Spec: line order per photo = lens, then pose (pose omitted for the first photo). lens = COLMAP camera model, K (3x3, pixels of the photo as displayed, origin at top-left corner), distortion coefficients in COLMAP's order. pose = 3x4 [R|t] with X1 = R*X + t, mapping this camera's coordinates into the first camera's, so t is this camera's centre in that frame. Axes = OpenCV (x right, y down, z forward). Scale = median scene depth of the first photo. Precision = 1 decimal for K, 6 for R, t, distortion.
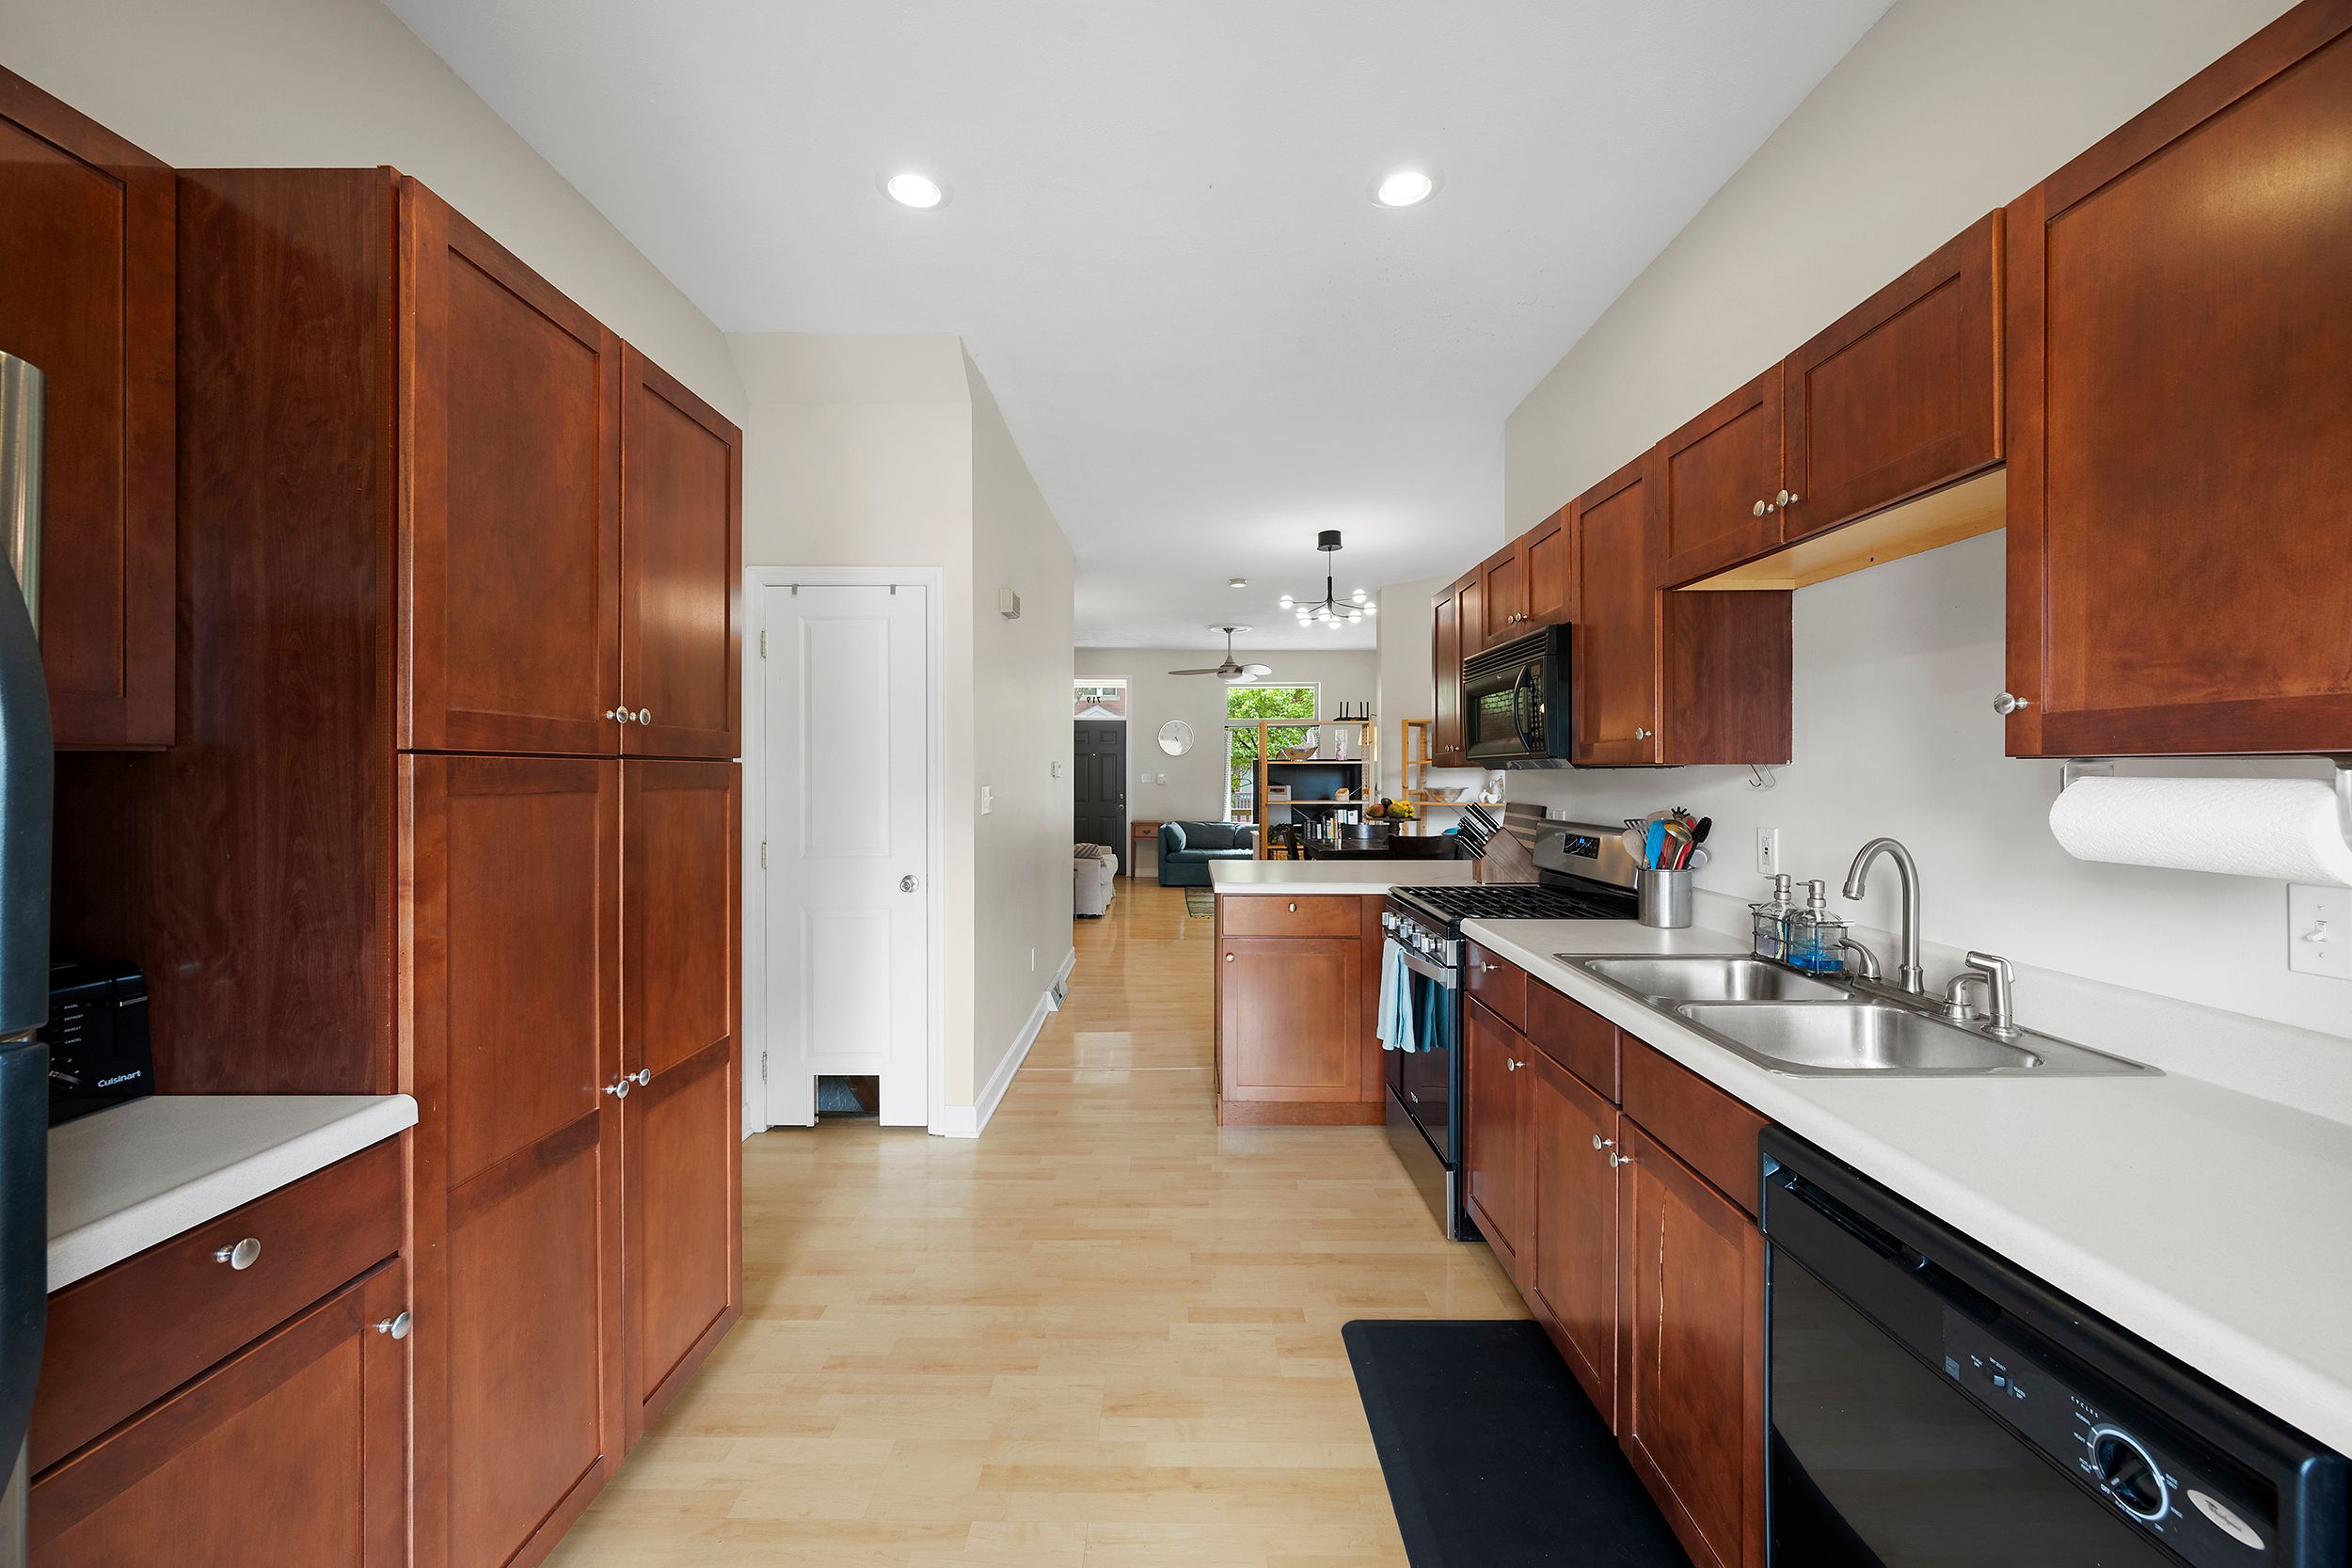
lens RADIAL K [[925.6, 0, 1194.1], [0, 925.6, 777.1], [0, 0, 1]] dist [-0.004046, 0.000460]
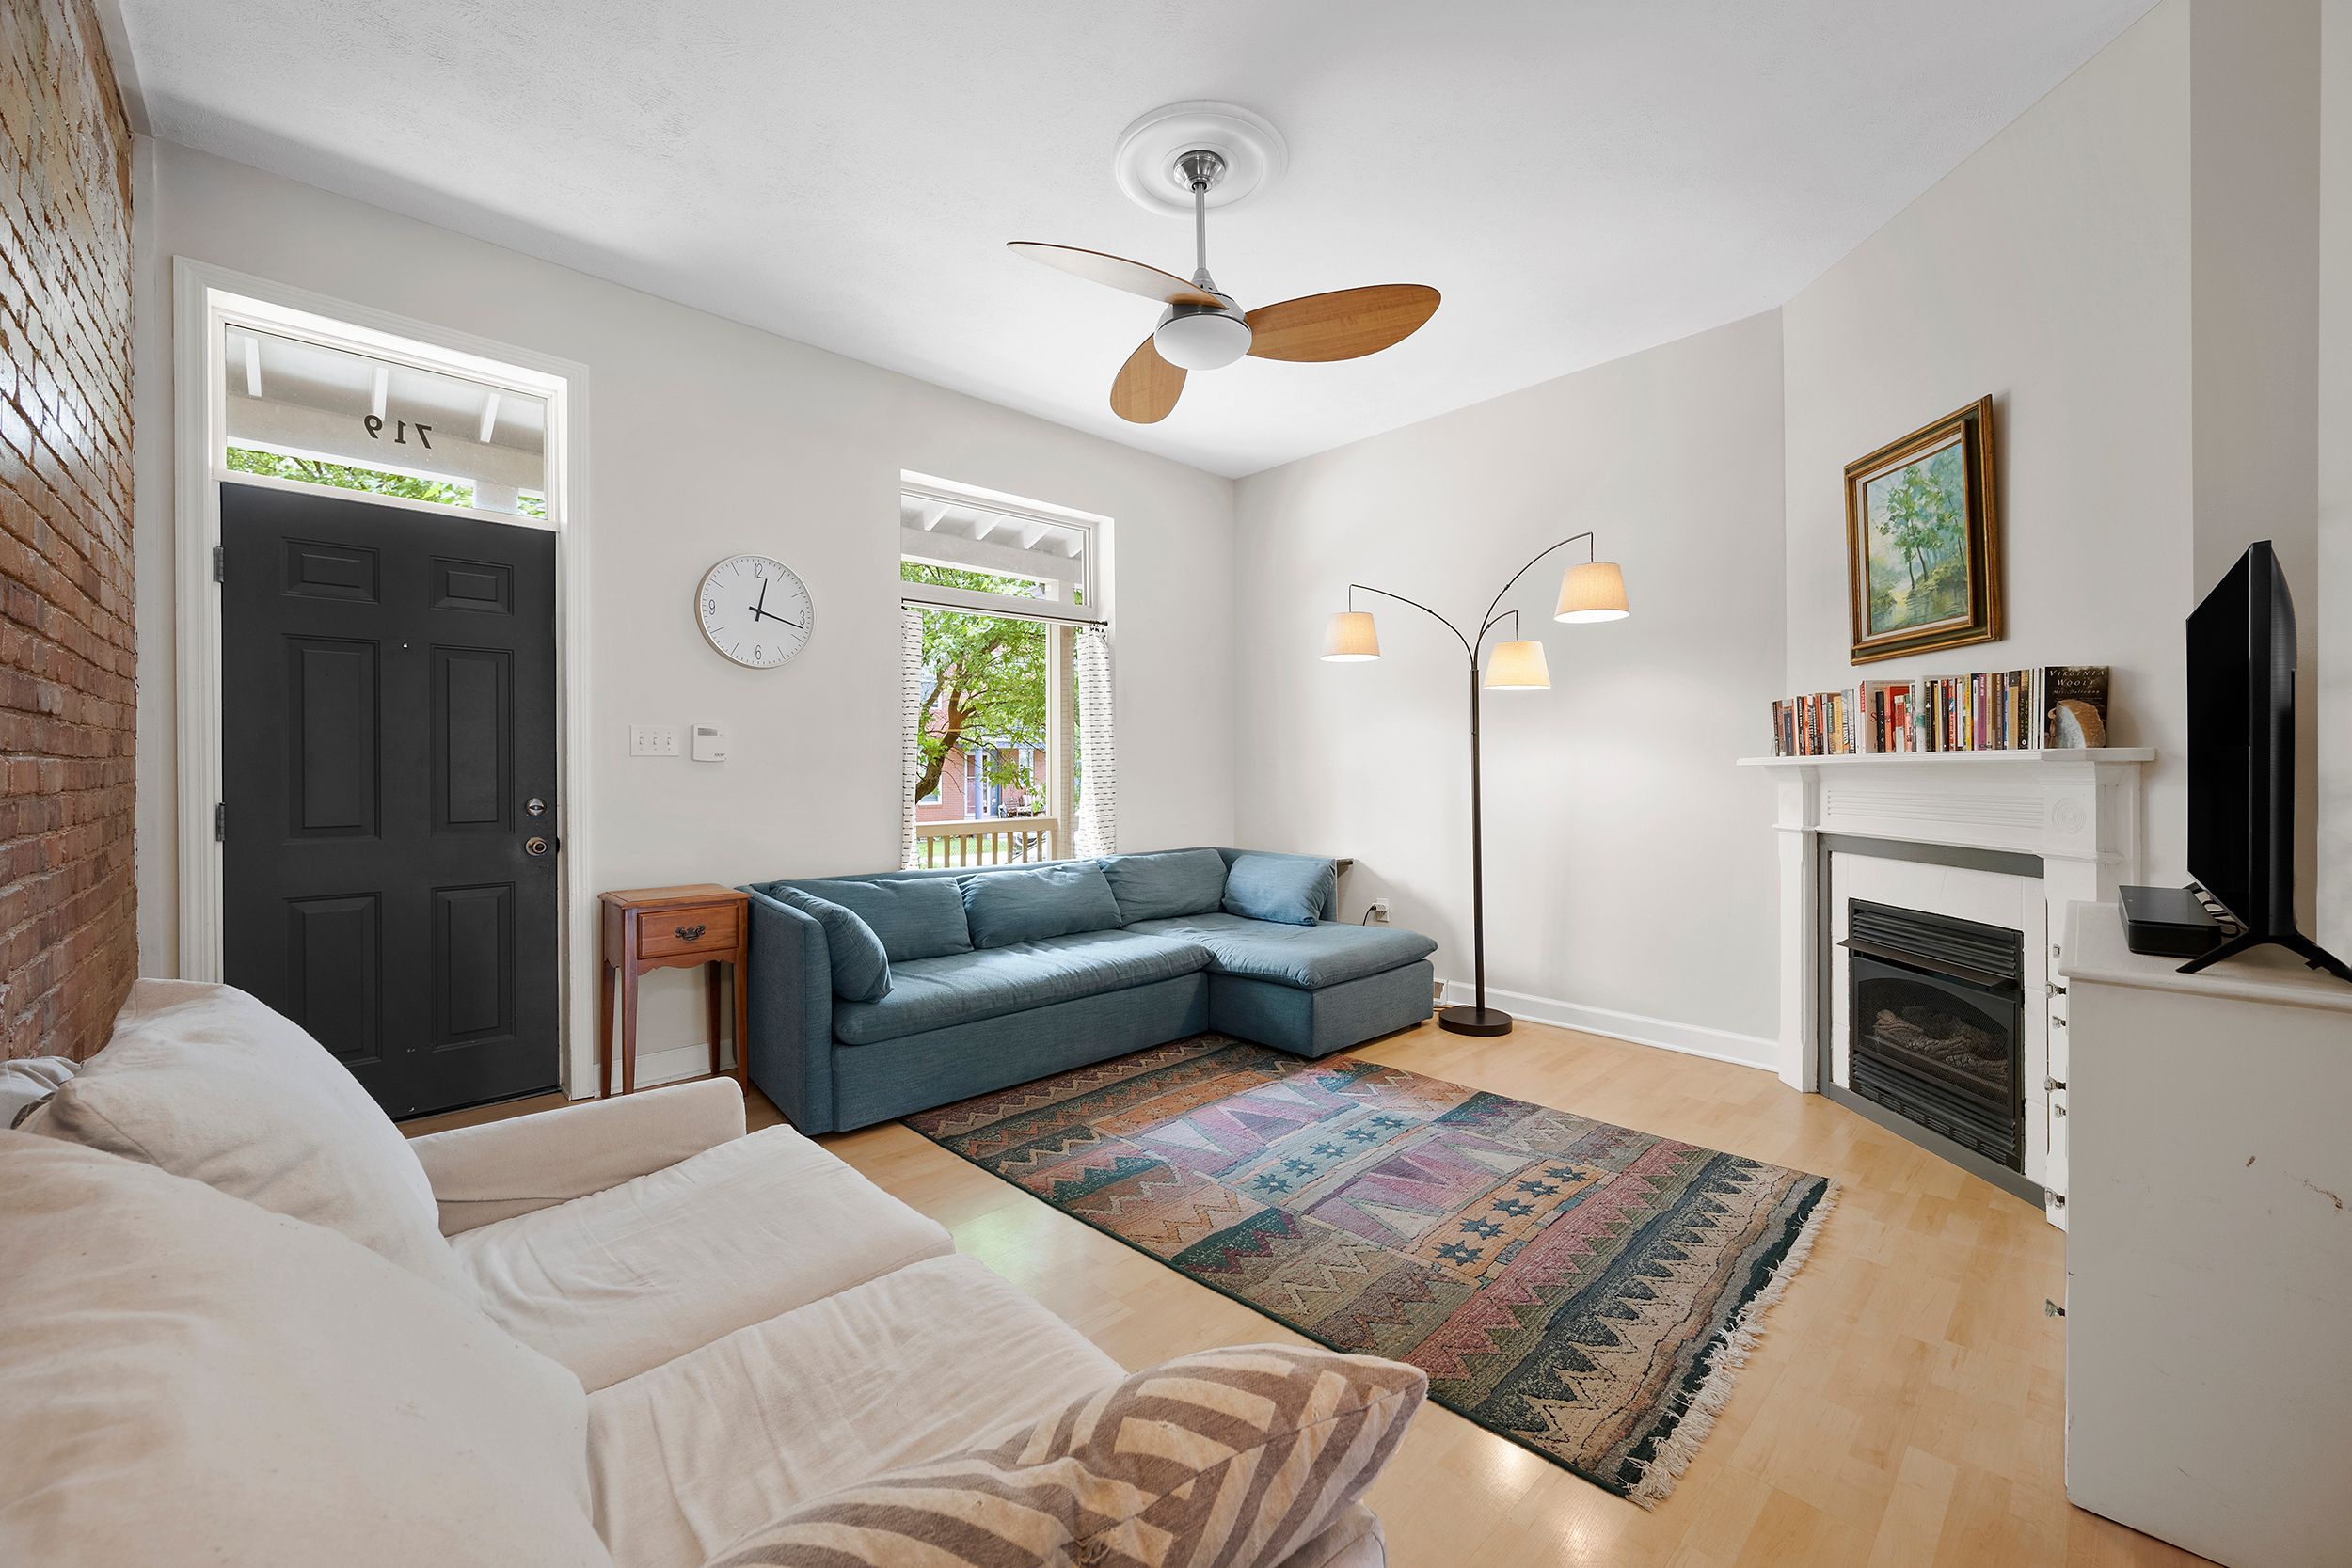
lens RADIAL K [[925.6, 0, 1159.3], [0, 925.6, 757.6], [0, 0, 1]] dist [-0.004046, 0.000460]
pose [[0.731200, -0.002029, 0.682160, -0.599975], [0.018451, 0.999689, -0.016803, 0.065834], [-0.681913, 0.024873, 0.731010, 3.143202]]
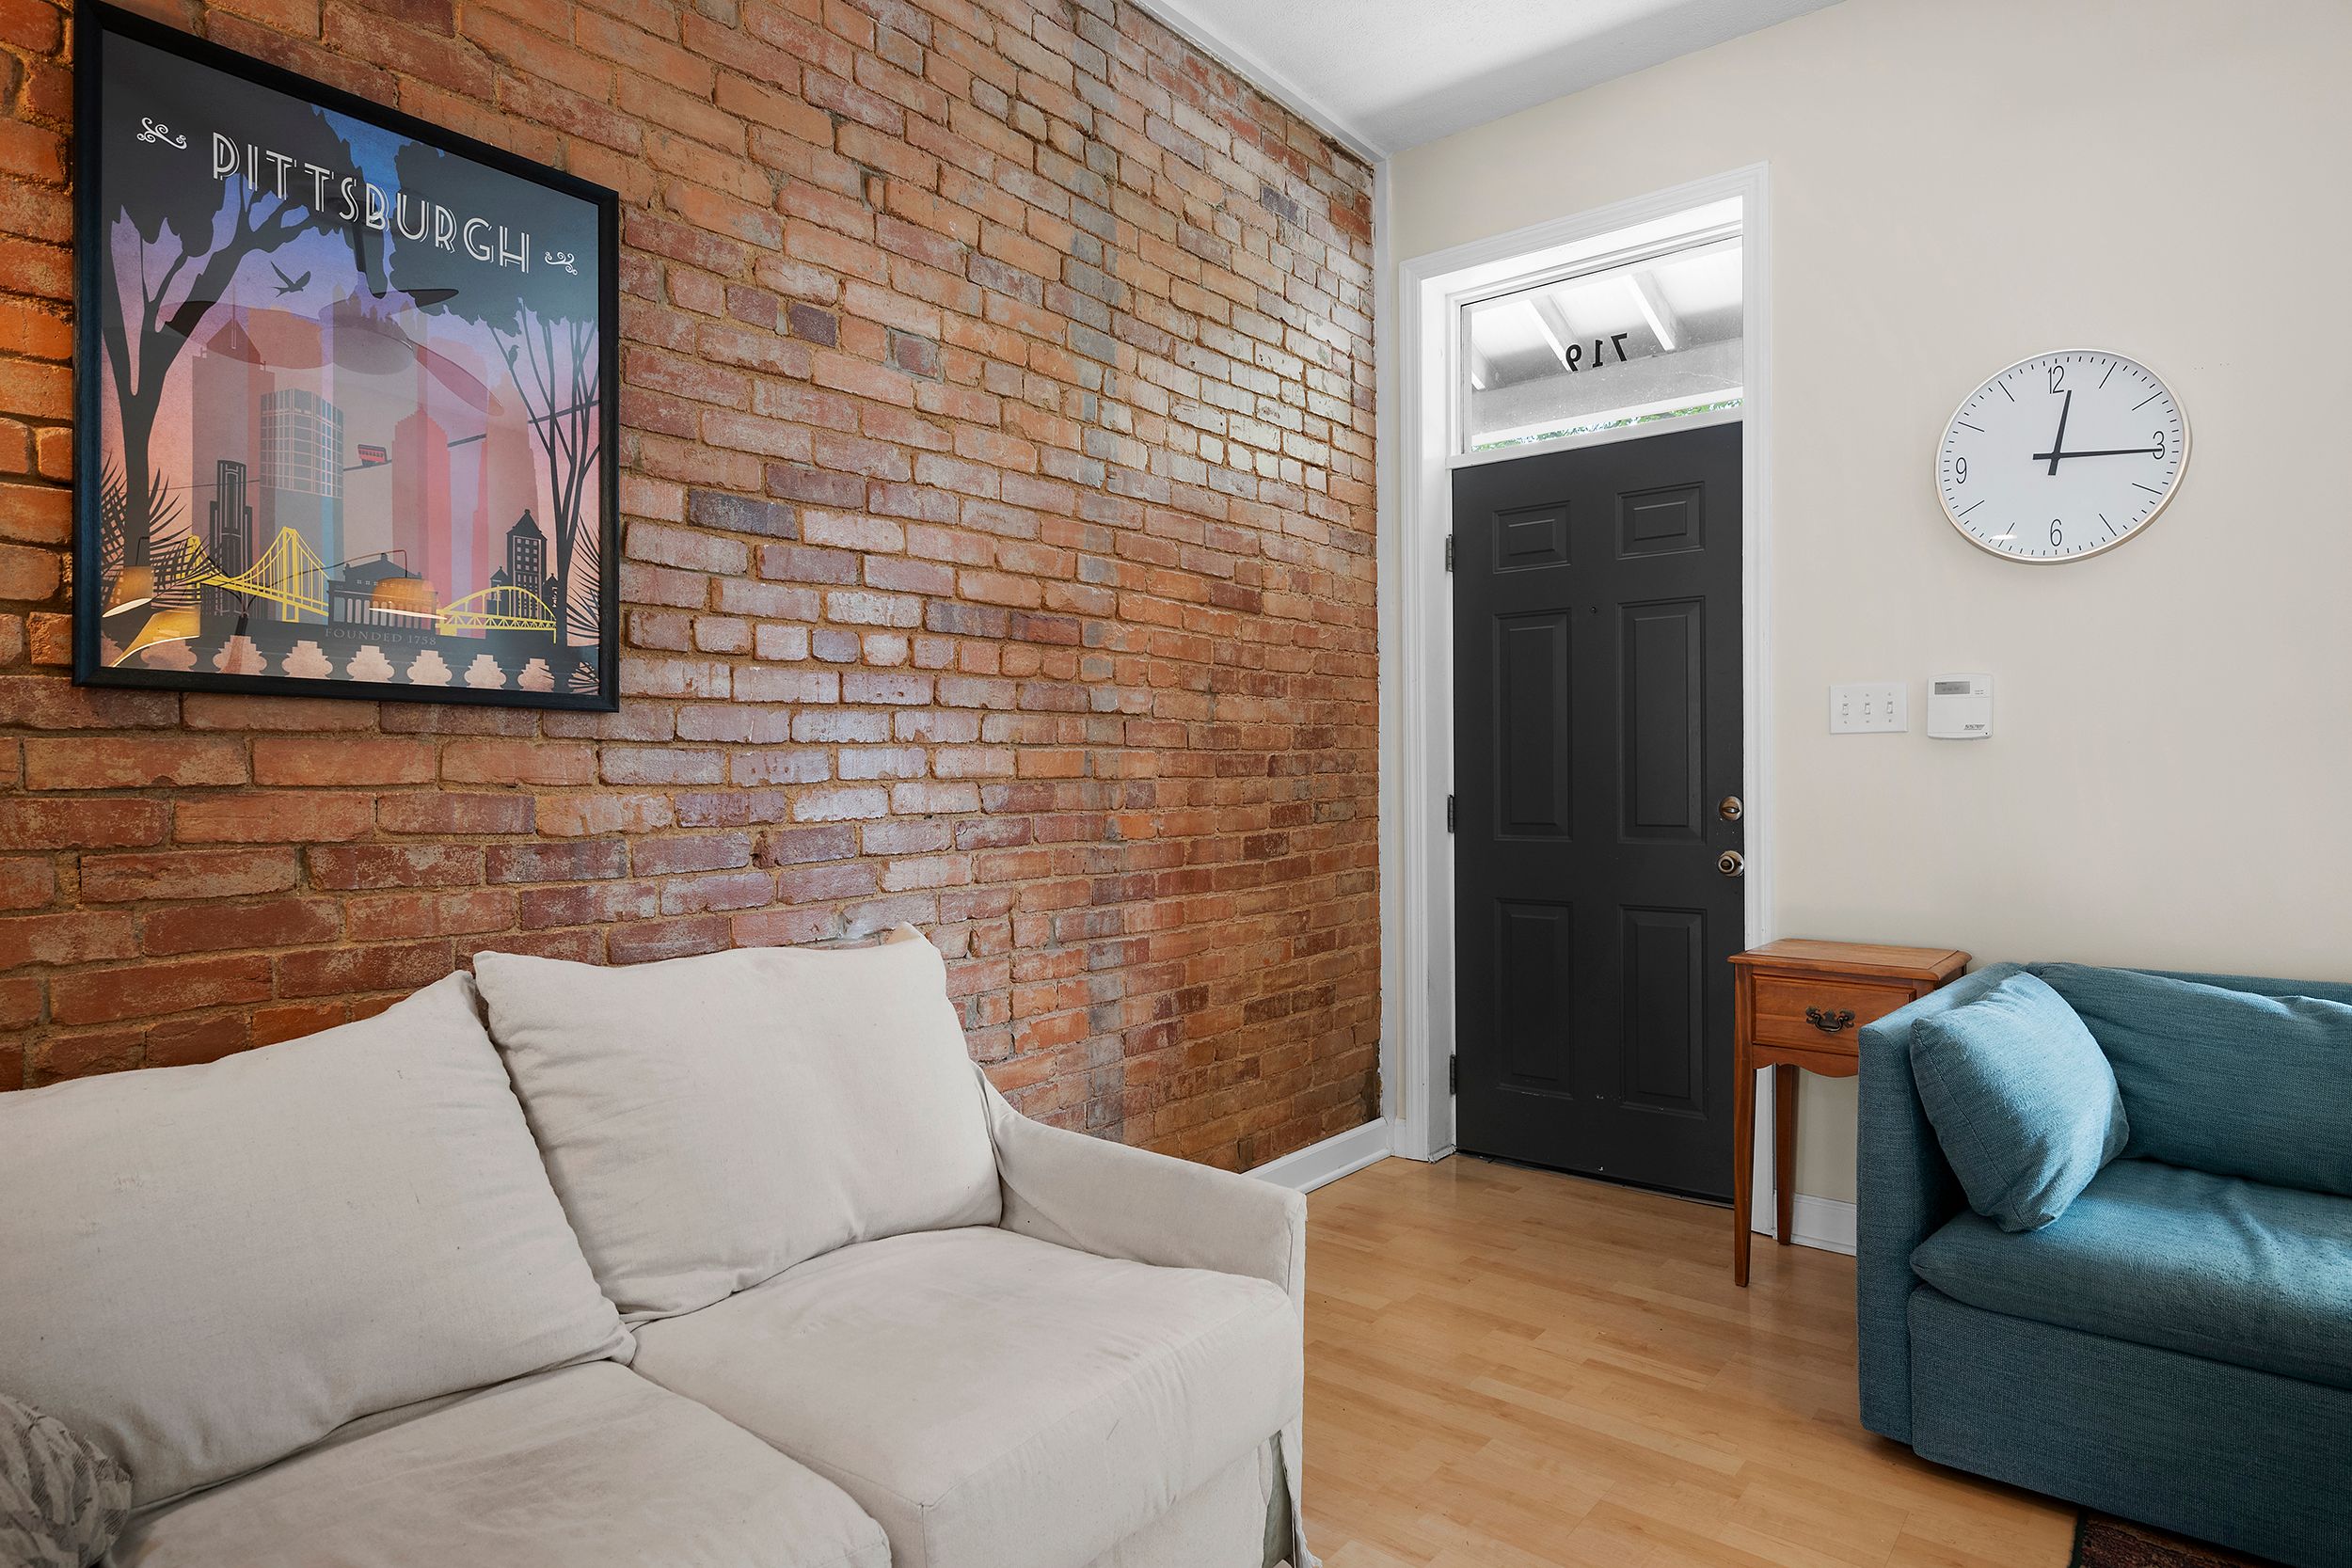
lens RADIAL K [[1301.0, 0, 1187.4], [0, 1301.0, 786.5], [0, 0, 1]] dist [0.003159, -0.003153]
pose [[0.767011, -0.008272, -0.641581, 0.046854], [0.002936, 0.999952, -0.009382, 0.085096], [0.641628, 0.005313, 0.766998, 3.315685]]
